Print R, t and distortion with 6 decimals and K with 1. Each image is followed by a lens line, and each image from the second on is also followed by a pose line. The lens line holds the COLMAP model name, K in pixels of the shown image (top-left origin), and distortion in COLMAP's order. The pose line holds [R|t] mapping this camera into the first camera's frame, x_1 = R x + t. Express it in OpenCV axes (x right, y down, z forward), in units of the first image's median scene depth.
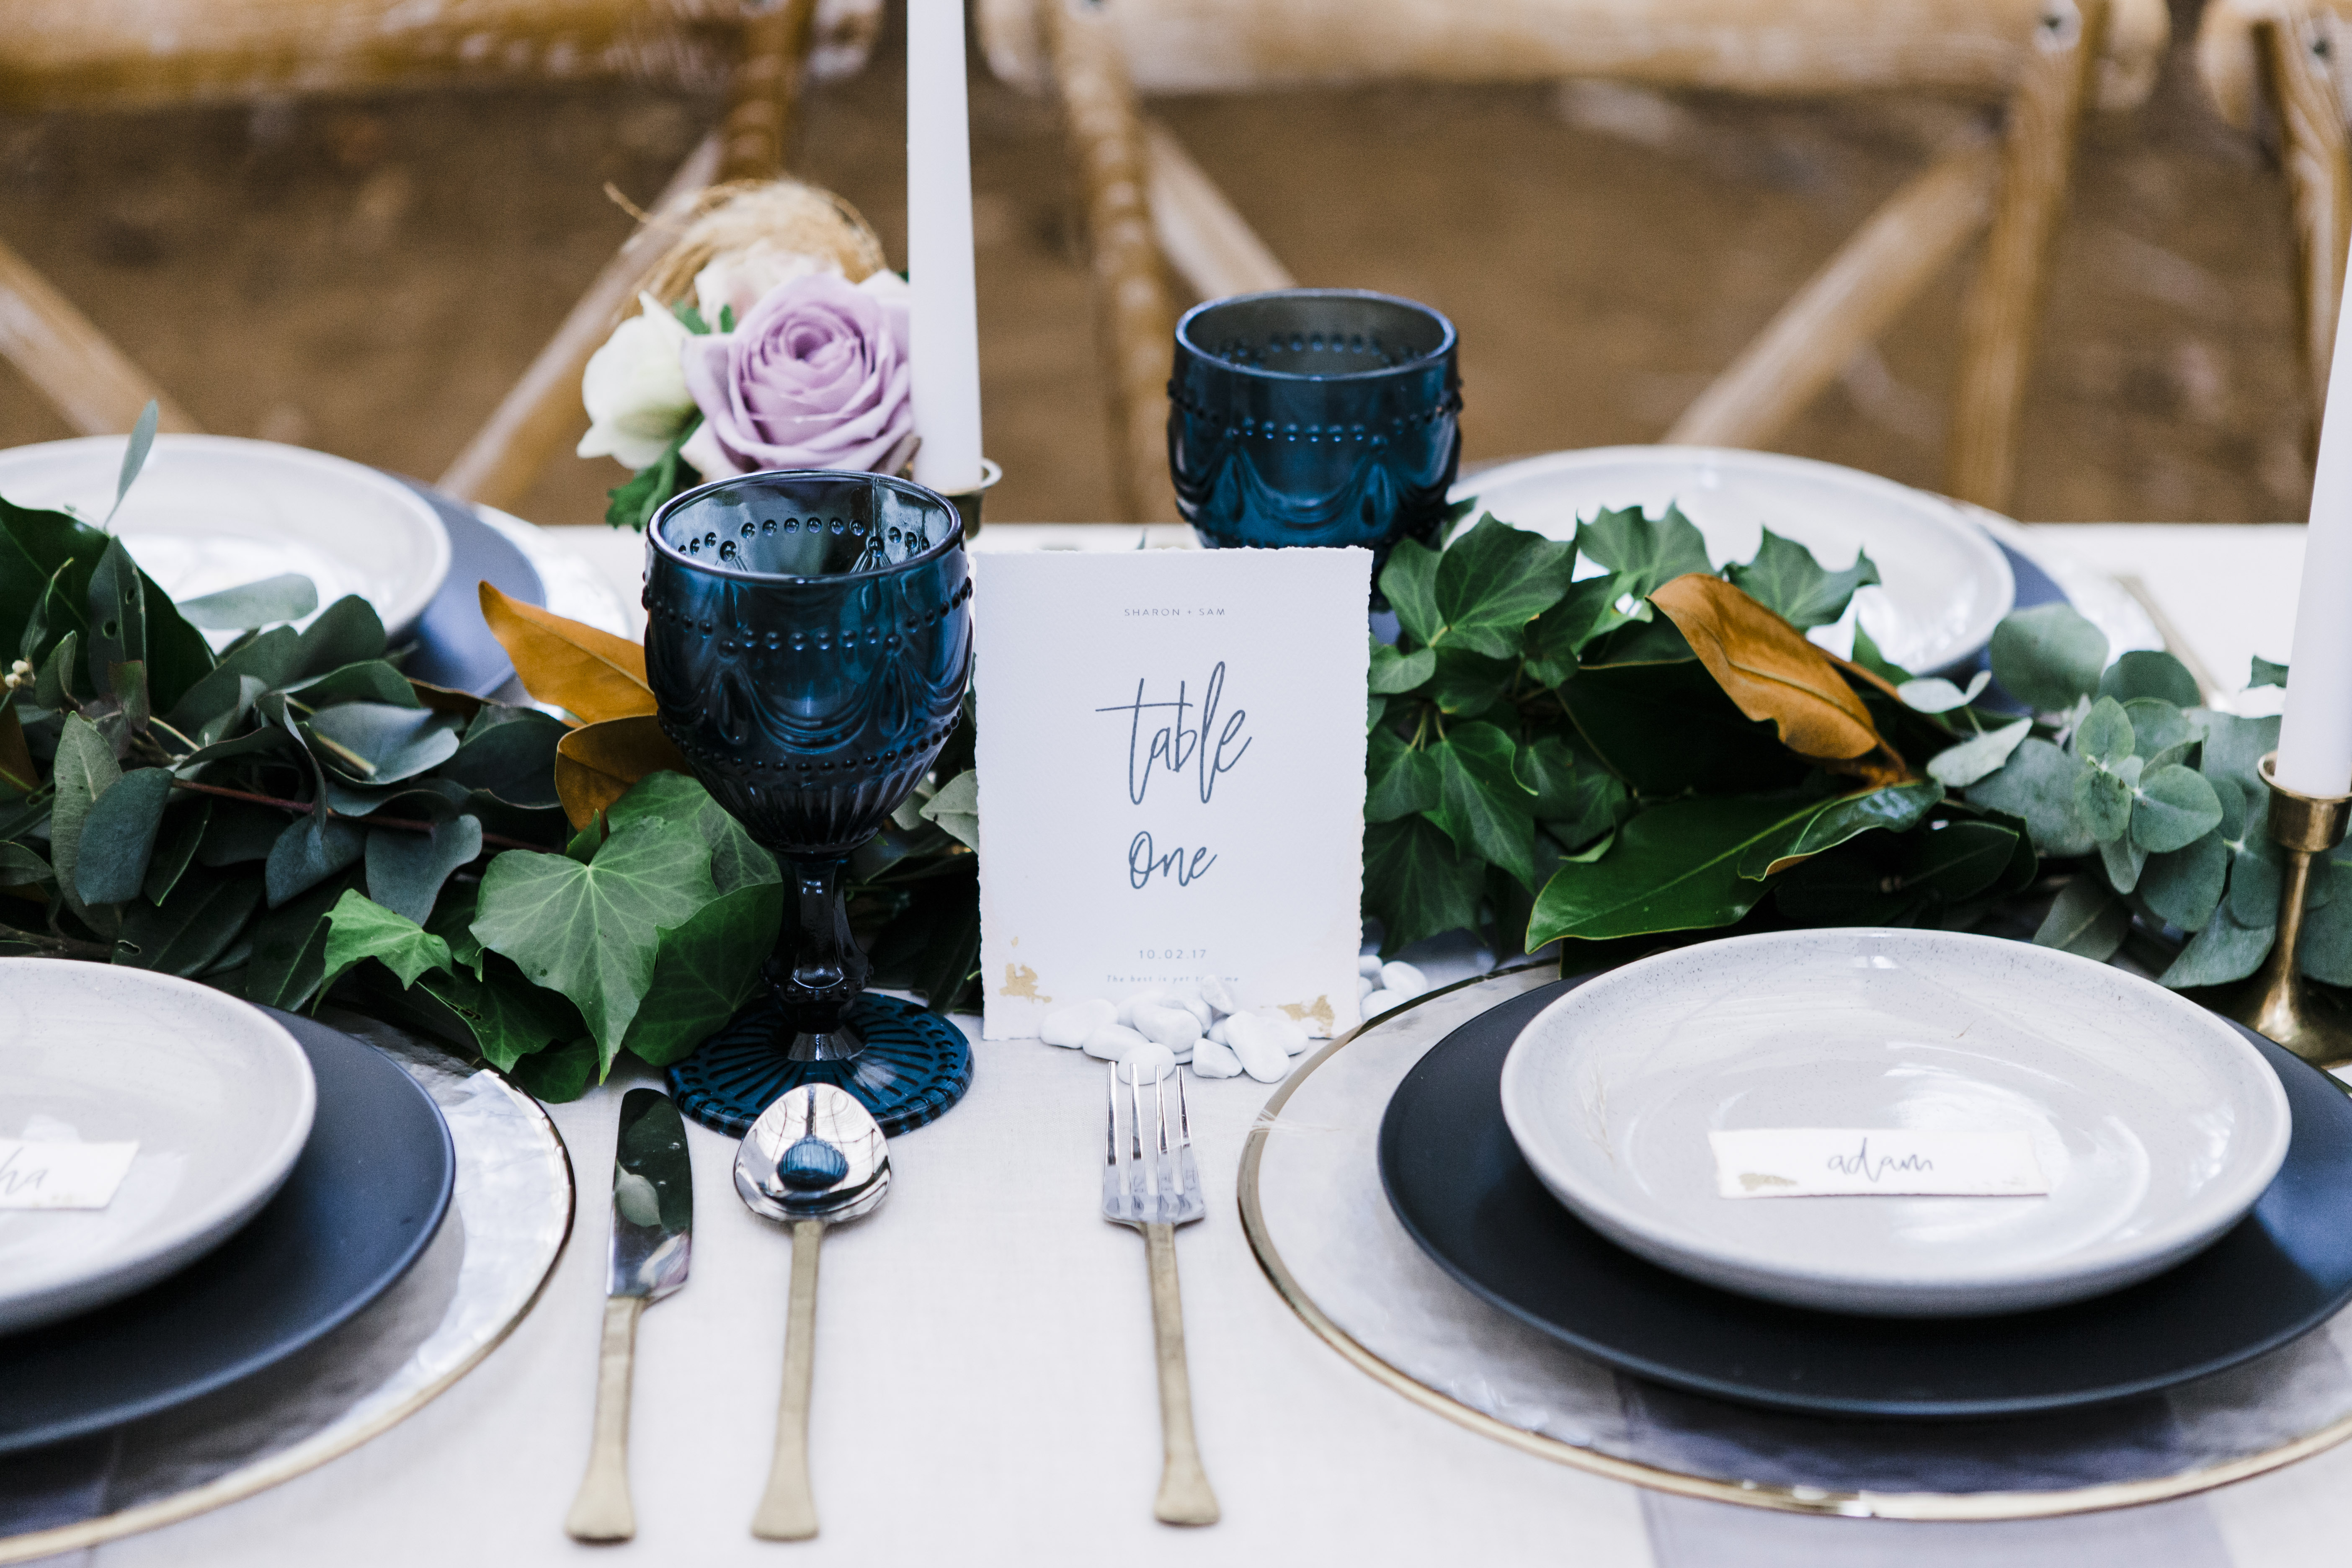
lens RADIAL K [[4714.1, 0, 1179.0], [0, 4714.1, 783.9], [0, 0, 1]] dist [-0.098534, 0.000000]
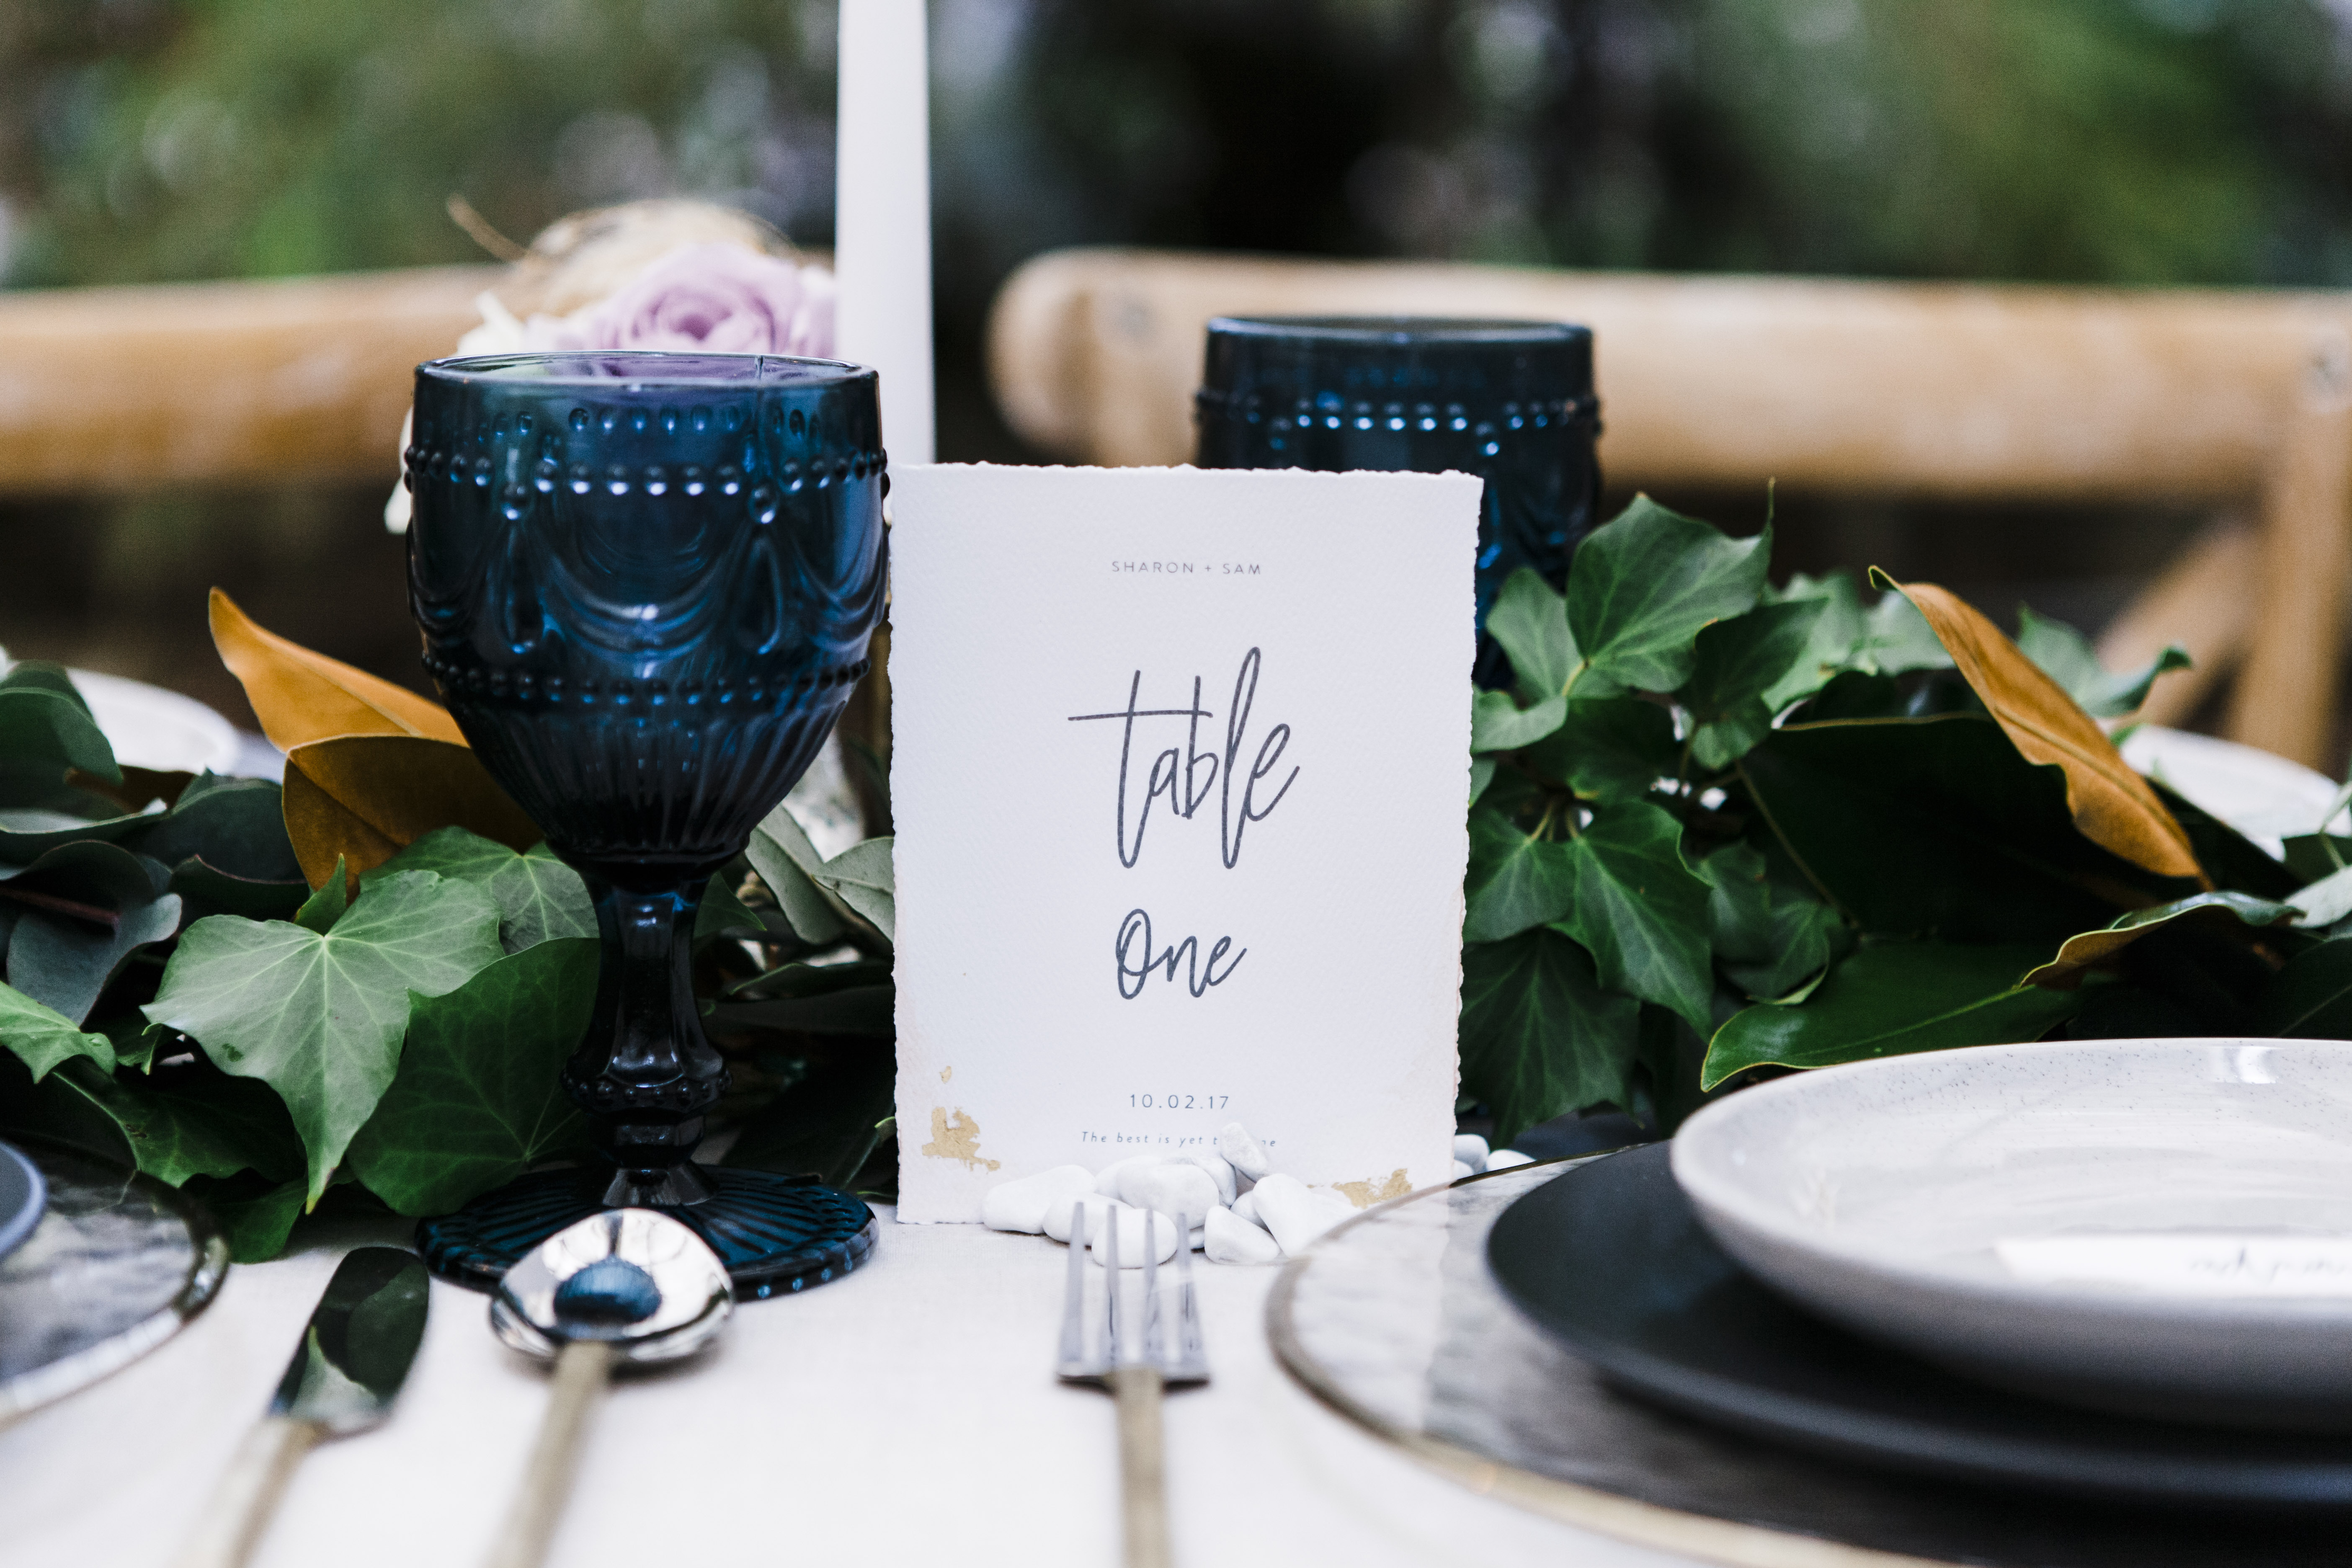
lens RADIAL K [[4714.1, 0, 1129.1], [0, 4714.1, 782.8], [0, 0, 1]] dist [-0.098534, 0.000000]
pose [[0.999279, 0.012663, -0.035781, 0.015268], [-0.021327, 0.967141, -0.253343, 0.165088], [0.031398, 0.253924, 0.966714, 0.335641]]
